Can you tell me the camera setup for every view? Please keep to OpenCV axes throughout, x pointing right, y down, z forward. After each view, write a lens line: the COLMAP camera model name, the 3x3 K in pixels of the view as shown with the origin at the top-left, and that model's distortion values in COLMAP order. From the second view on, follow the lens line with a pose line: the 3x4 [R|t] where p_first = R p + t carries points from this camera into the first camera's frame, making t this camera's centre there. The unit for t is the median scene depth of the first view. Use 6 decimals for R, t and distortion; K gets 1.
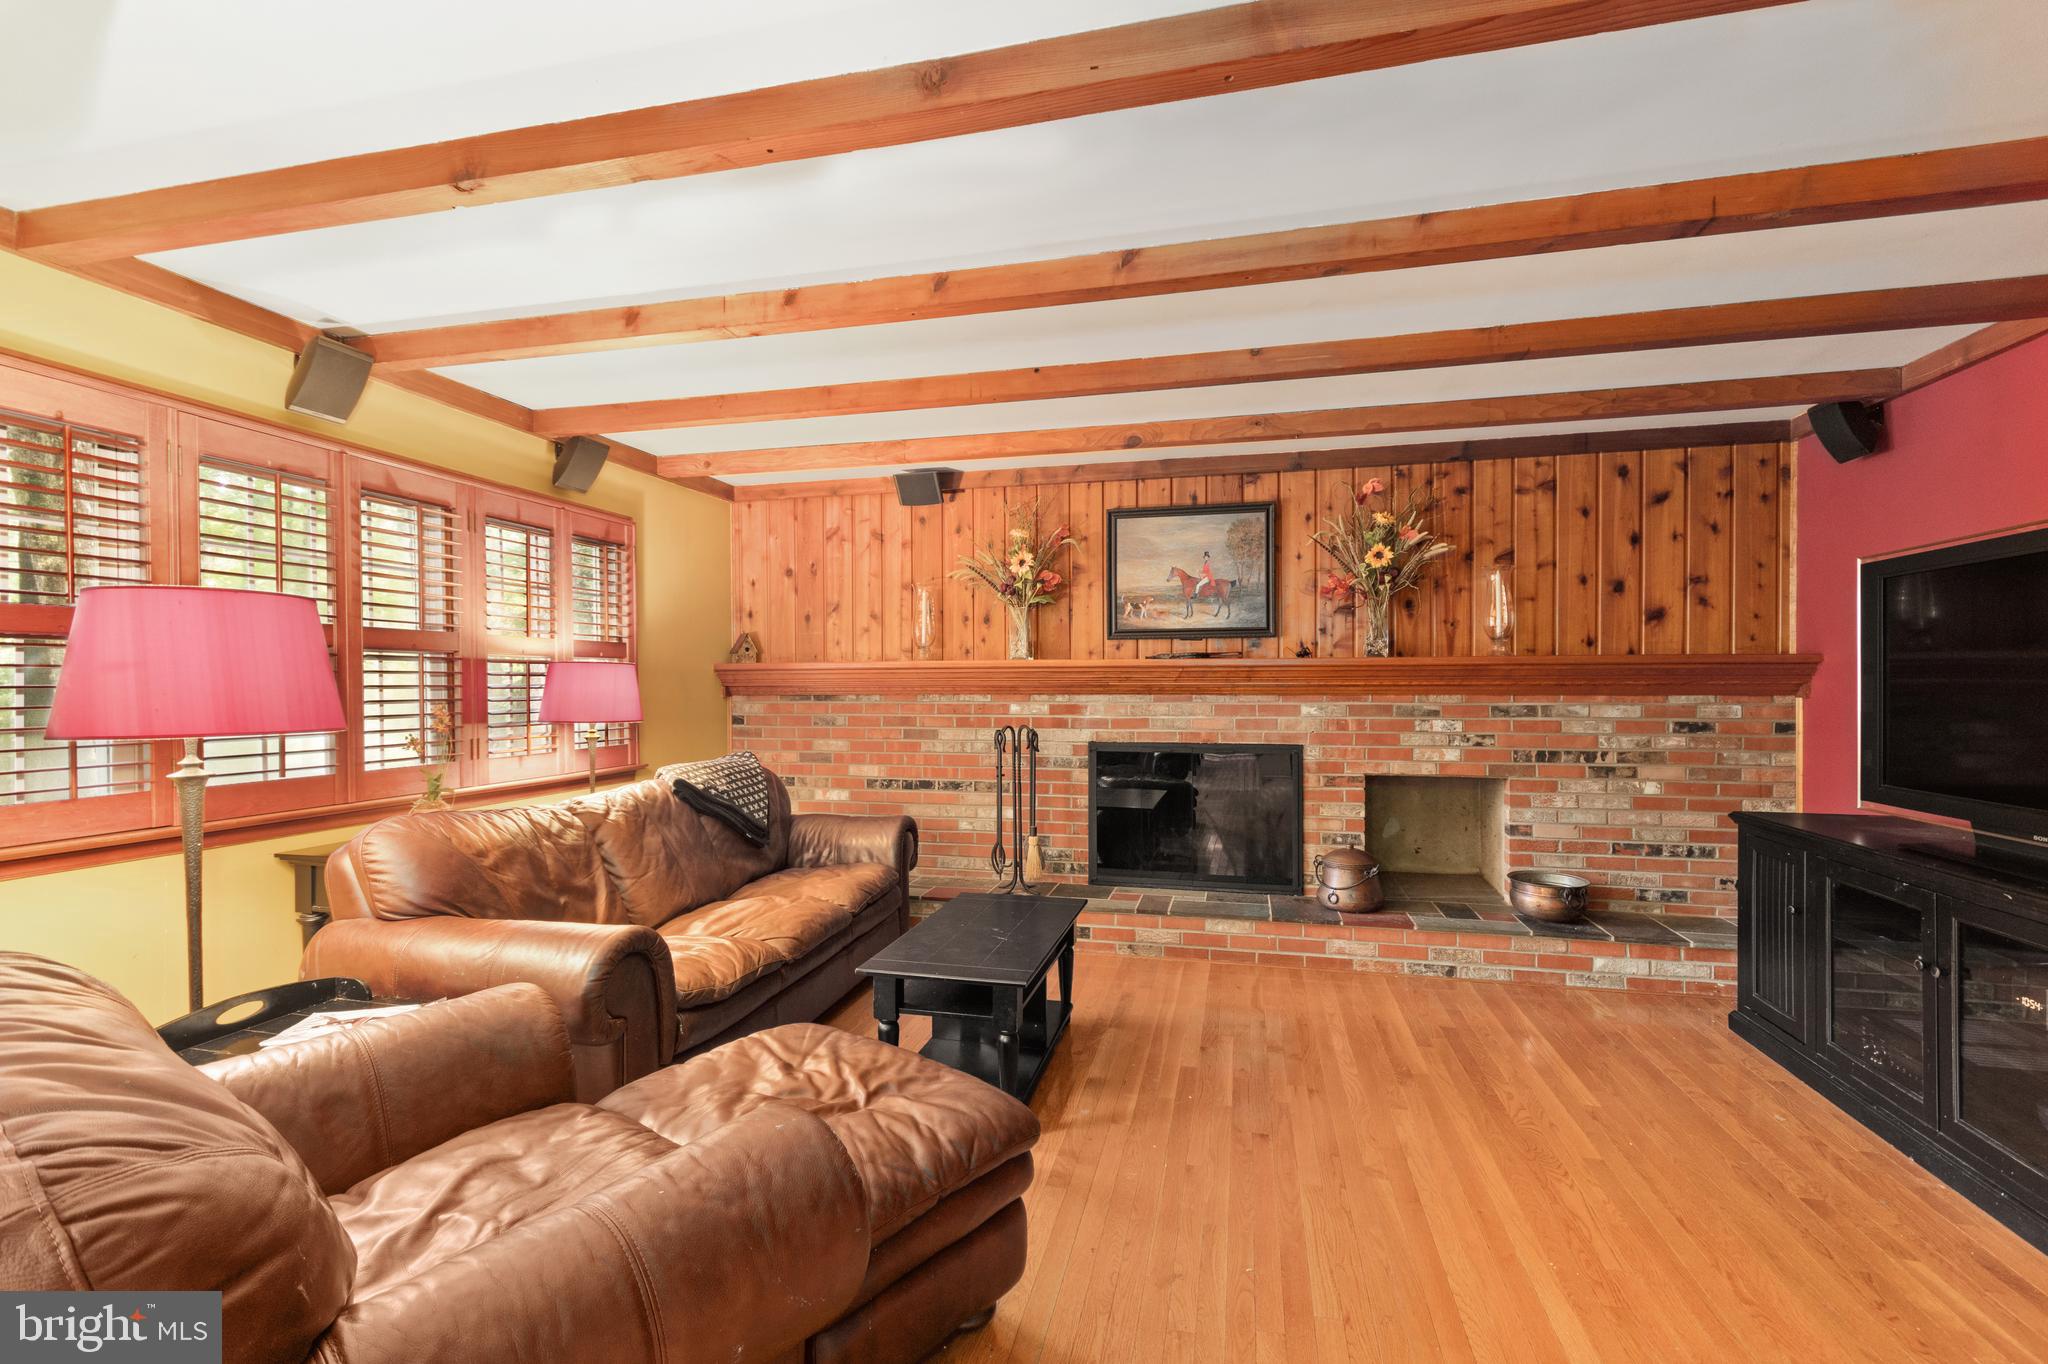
lens RADIAL K [[904.9, 0, 1026.9], [0, 904.9, 694.3], [0, 0, 1]] dist [0.000715, 0.000407]
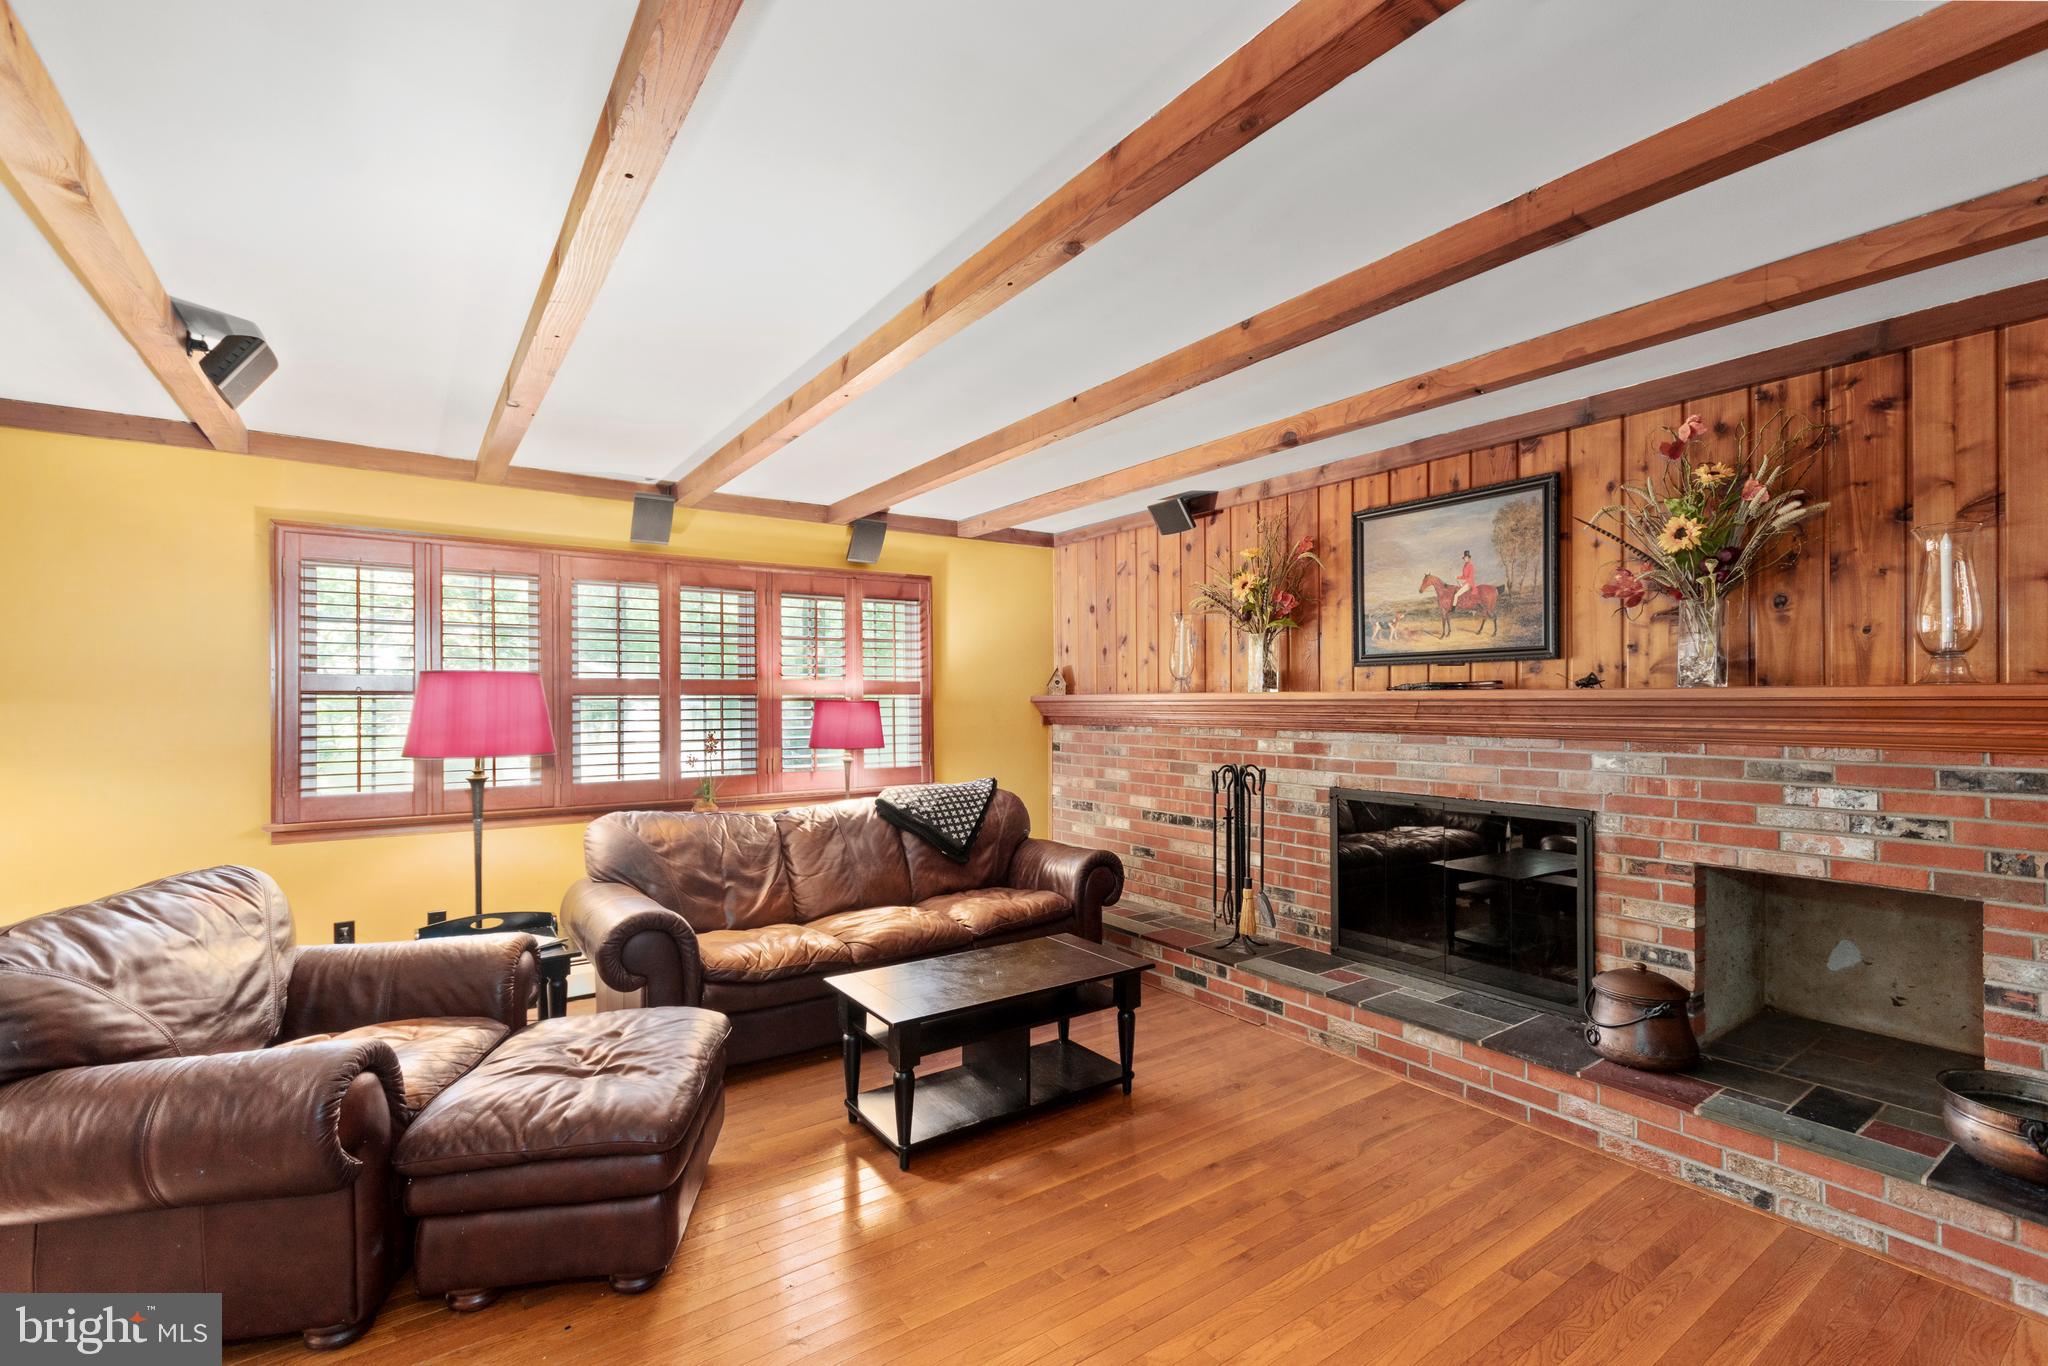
lens RADIAL K [[905.1, 0, 1029.4], [0, 905.1, 702.7], [0, 0, 1]] dist [0.012811, -0.000309]
pose [[0.757137, 0.001191, -0.653255, 0.429821], [-0.005604, 0.999973, -0.004672, -0.022532], [0.653232, 0.007198, 0.757124, 0.173518]]
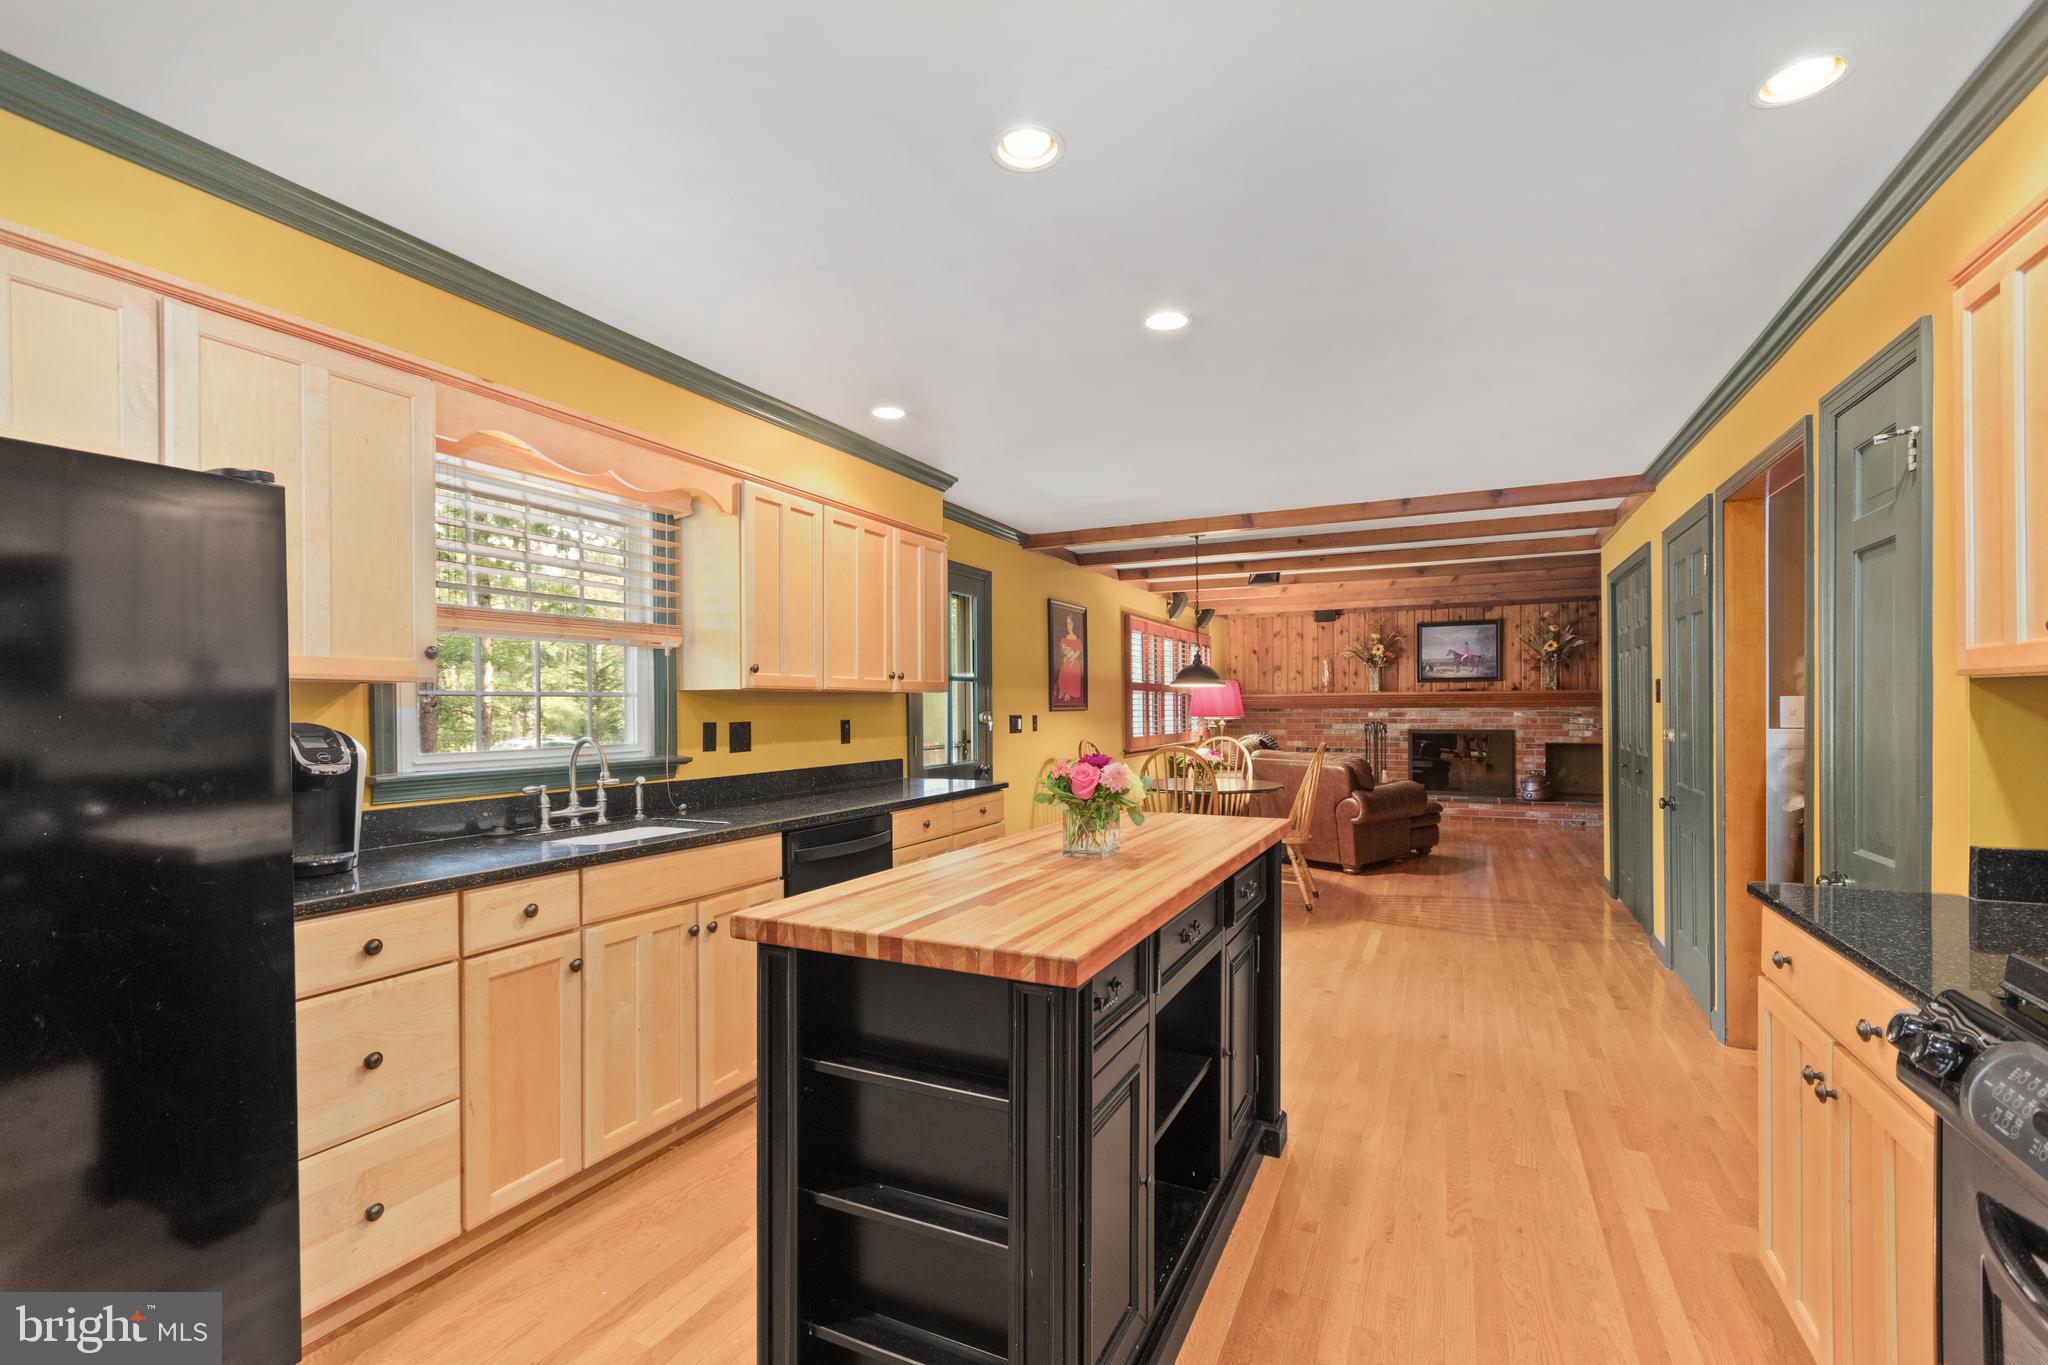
lens RADIAL K [[892.5, 0, 1045.4], [0, 892.5, 717.8], [0, 0, 1]] dist [0.020410, 0.000070]
pose [[0.980832, -0.003273, -0.194826, -0.388270], [0.003799, 0.999990, 0.002324, 0.017215], [0.194817, -0.003019, 0.980835, -1.359729]]
